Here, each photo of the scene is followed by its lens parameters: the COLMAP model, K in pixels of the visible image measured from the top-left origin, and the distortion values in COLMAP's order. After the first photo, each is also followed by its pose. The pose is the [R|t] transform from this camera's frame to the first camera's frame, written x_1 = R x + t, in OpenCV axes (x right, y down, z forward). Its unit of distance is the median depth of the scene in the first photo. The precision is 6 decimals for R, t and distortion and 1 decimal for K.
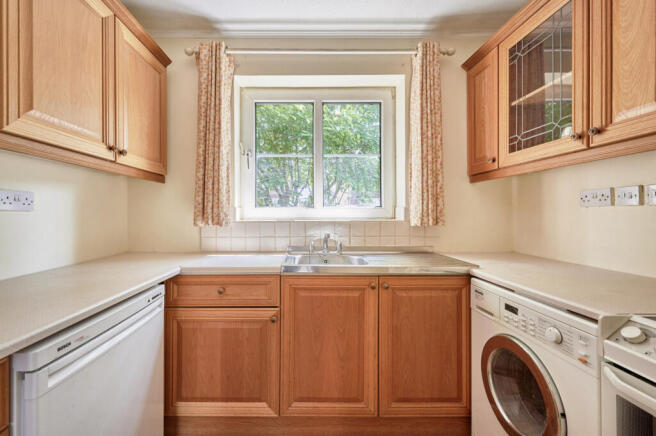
lens RADIAL K [[260.6, 0, 331.5], [0, 260.6, 213.1], [0, 0, 1]] dist [-0.001396, 0.000163]
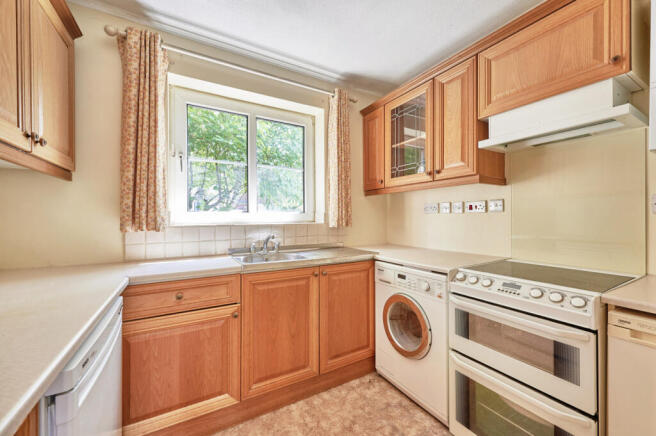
lens RADIAL K [[260.6, 0, 322.4], [0, 260.6, 218.7], [0, 0, 1]] dist [-0.001396, 0.000163]
pose [[0.865338, -0.002514, 0.501183, -0.445593], [0.000560, 0.999992, 0.004050, 0.000655], [-0.501189, -0.003224, 0.865332, -0.124916]]
